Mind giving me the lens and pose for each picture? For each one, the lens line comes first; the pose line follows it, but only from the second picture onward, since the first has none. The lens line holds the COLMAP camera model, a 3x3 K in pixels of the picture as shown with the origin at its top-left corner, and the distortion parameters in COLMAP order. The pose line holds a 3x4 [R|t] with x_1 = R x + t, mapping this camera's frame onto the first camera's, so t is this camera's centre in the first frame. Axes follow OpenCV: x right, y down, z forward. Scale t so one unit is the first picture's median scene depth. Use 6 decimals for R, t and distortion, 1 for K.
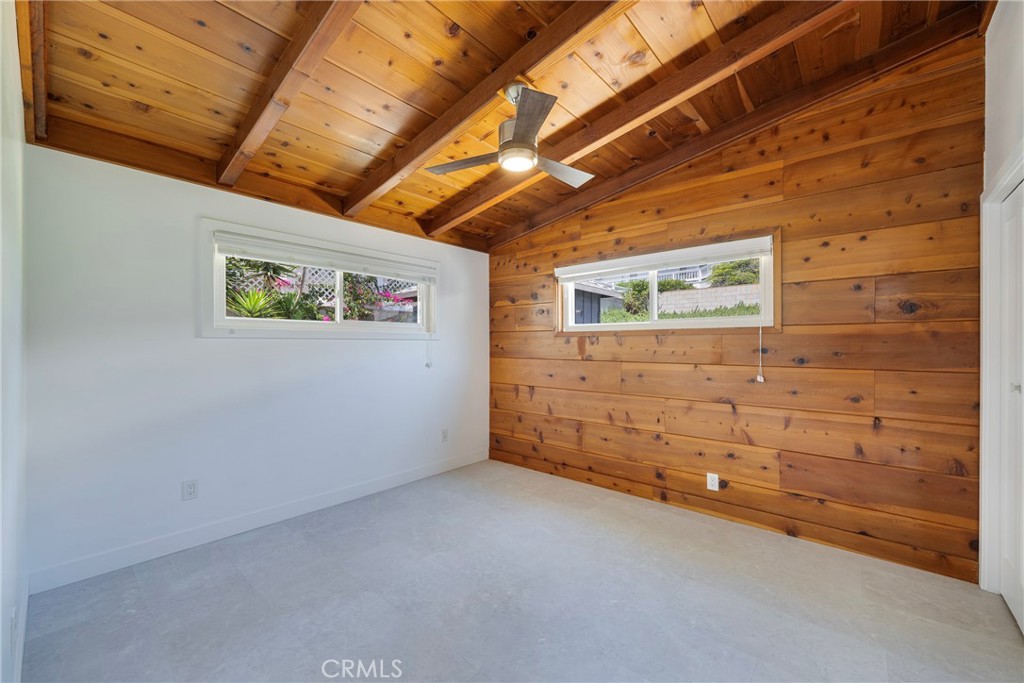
lens RADIAL K [[408.1, 0, 509.8], [0, 408.1, 346.8], [0, 0, 1]] dist [0.000295, -0.000083]
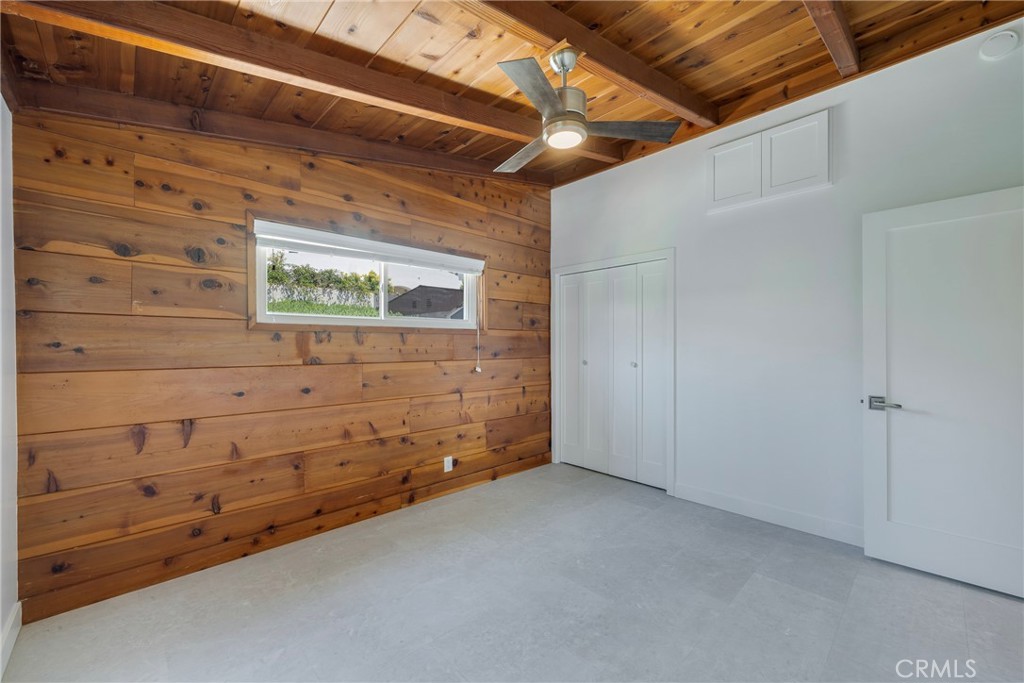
lens RADIAL K [[408.1, 0, 518.6], [0, 408.1, 343.5], [0, 0, 1]] dist [0.000295, -0.000083]
pose [[0.076580, -0.002523, 0.997060, -0.572087], [0.001158, 0.999996, 0.002441, -0.006126], [-0.997063, 0.000967, 0.076583, 0.665187]]
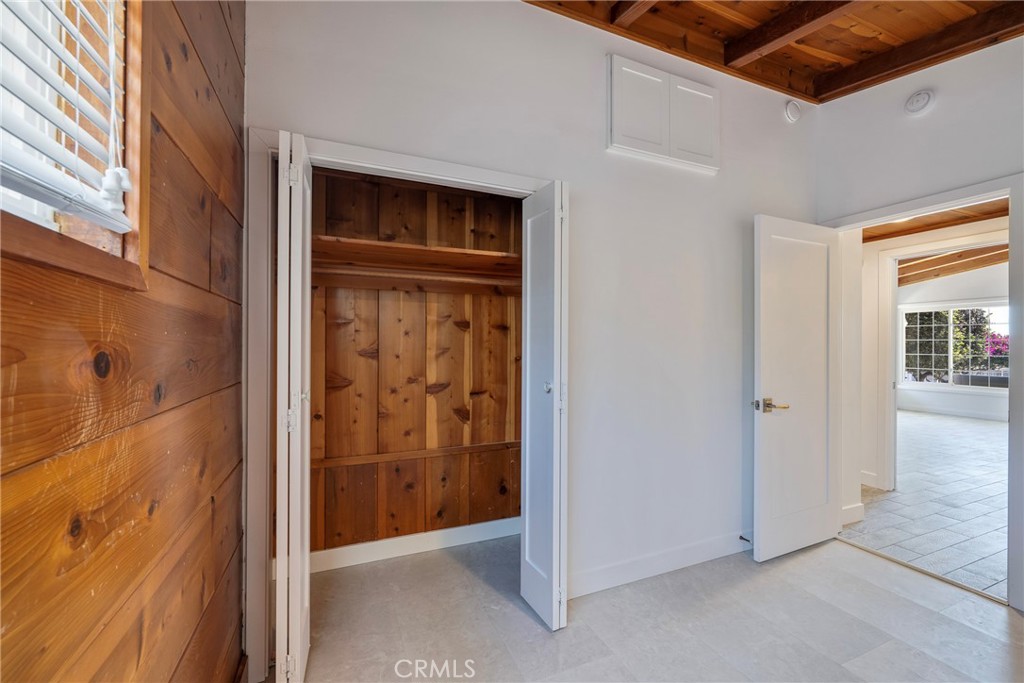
lens RADIAL K [[408.1, 0, 519.5], [0, 408.1, 346.8], [0, 0, 1]] dist [0.000295, -0.000083]
pose [[-0.904030, -0.005284, 0.427436, 0.294241], [-0.006849, 0.999974, -0.002123, 0.002665], [-0.427414, -0.004847, -0.904043, 0.939544]]
